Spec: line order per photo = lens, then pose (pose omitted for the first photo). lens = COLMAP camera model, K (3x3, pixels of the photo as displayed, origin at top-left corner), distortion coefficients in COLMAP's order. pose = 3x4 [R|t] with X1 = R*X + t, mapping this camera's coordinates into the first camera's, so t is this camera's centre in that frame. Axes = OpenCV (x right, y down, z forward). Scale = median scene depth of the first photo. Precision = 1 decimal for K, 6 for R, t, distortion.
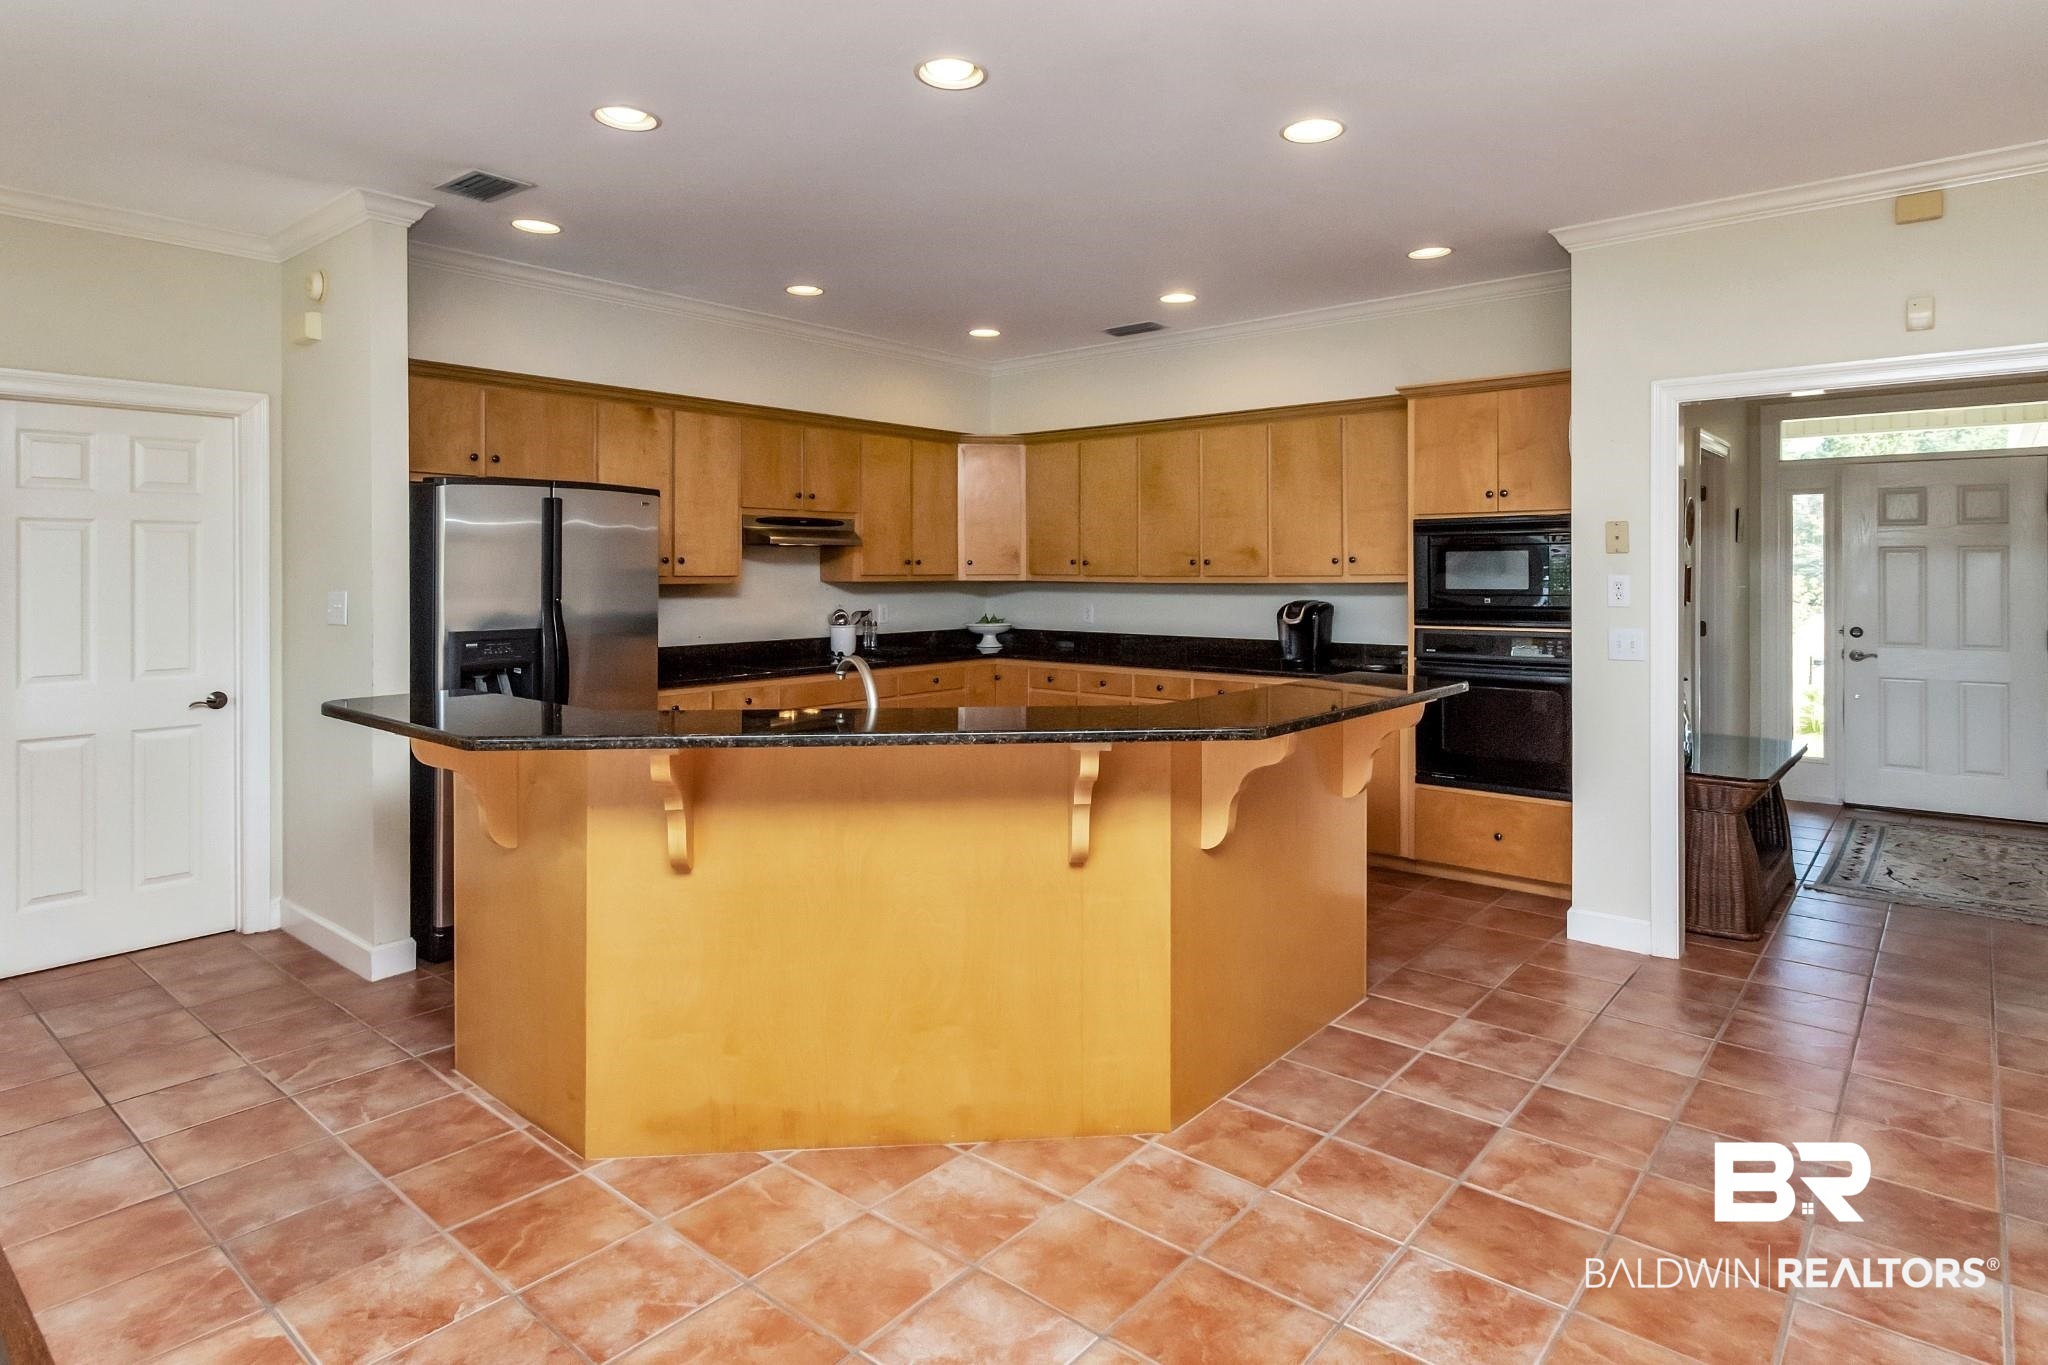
lens RADIAL K [[1124.4, 0, 1021.2], [0, 1124.4, 634.0], [0, 0, 1]] dist [0.003429, 0.001073]
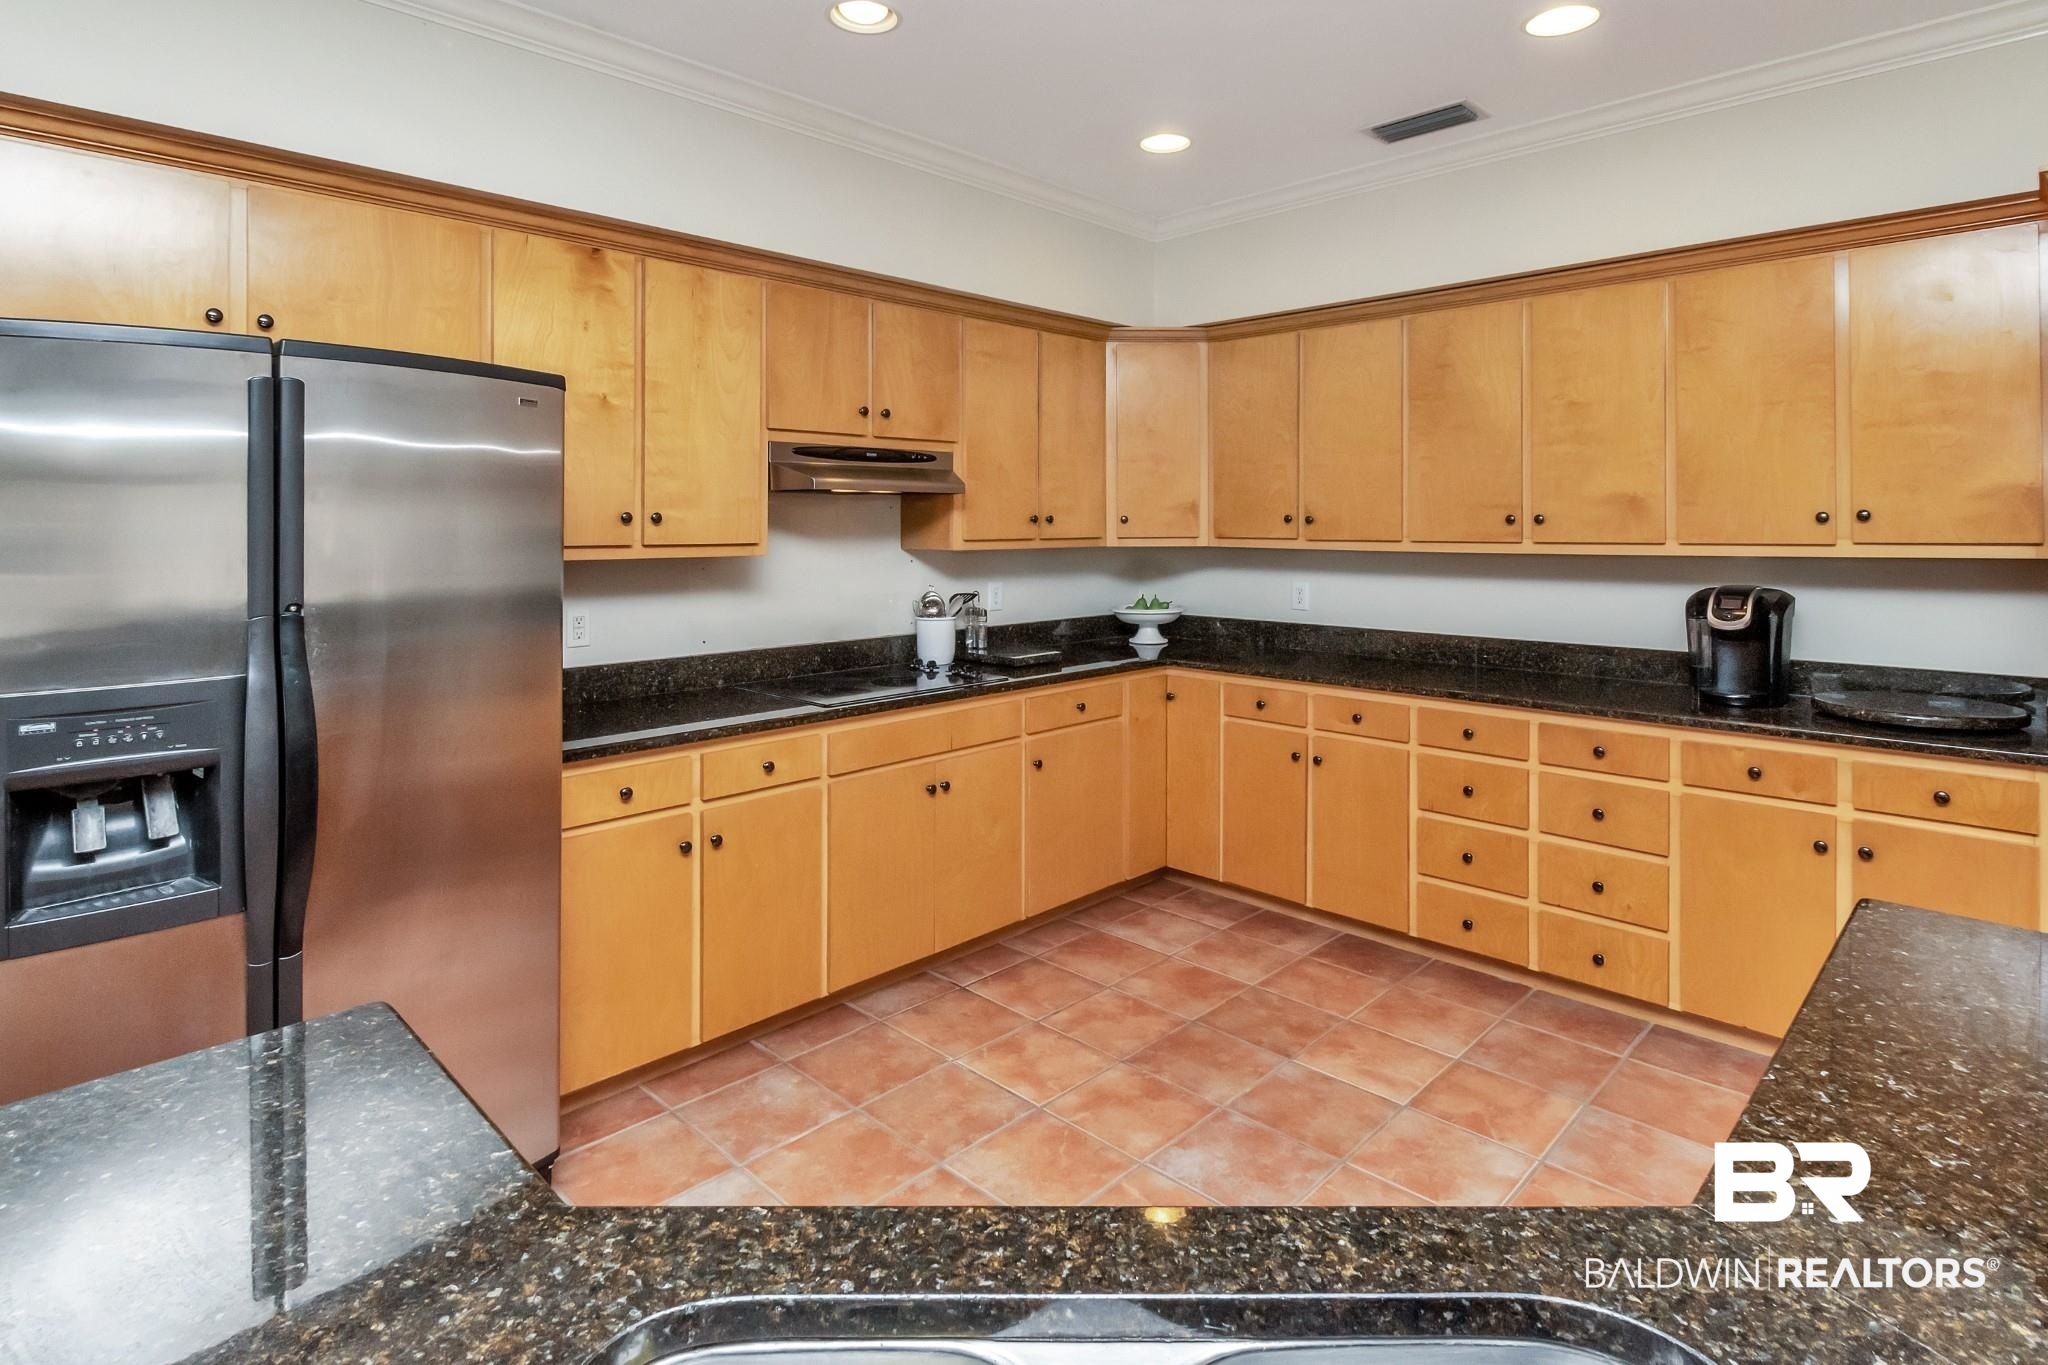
lens RADIAL K [[1051.9, 0, 1032.4], [0, 1051.9, 567.8], [0, 0, 1]] dist [0.000903, 0.000250]
pose [[0.997838, 0.001939, -0.065690, -0.078569], [-0.002876, 0.999895, -0.014172, -0.034654], [0.065656, 0.014330, 0.997739, 0.498317]]
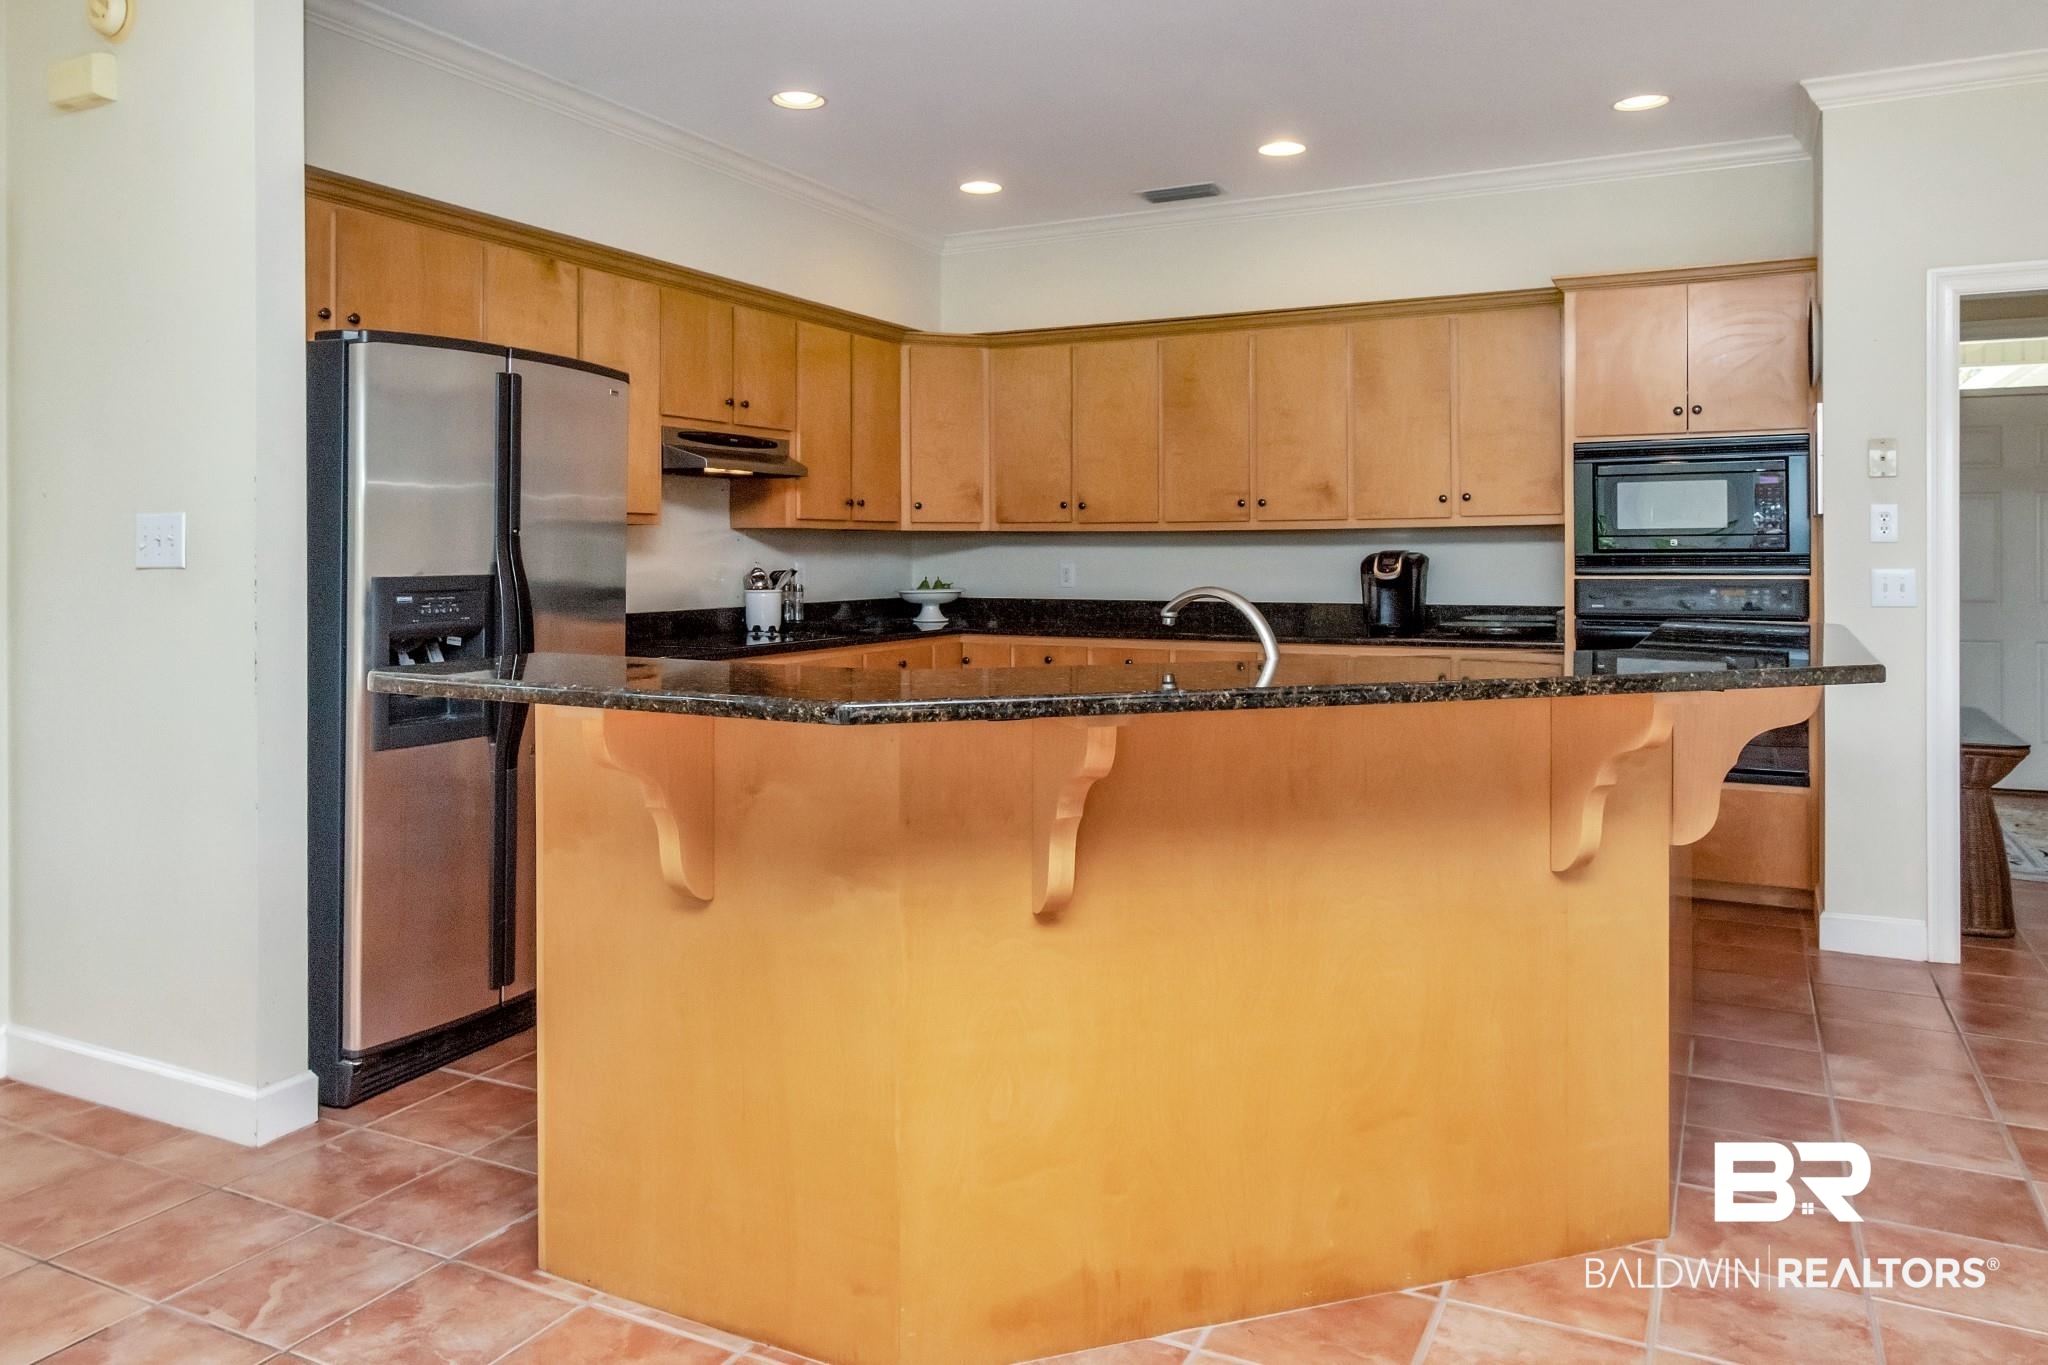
lens RADIAL K [[1405.2, 0, 1022.4], [0, 1405.2, 638.2], [0, 0, 1]] dist [0.000241, 0.001302]
pose [[0.971222, -0.015091, 0.237696, -0.264109], [0.014030, 0.999883, 0.006154, 0.024475], [-0.237761, -0.002642, 0.971320, 0.118866]]
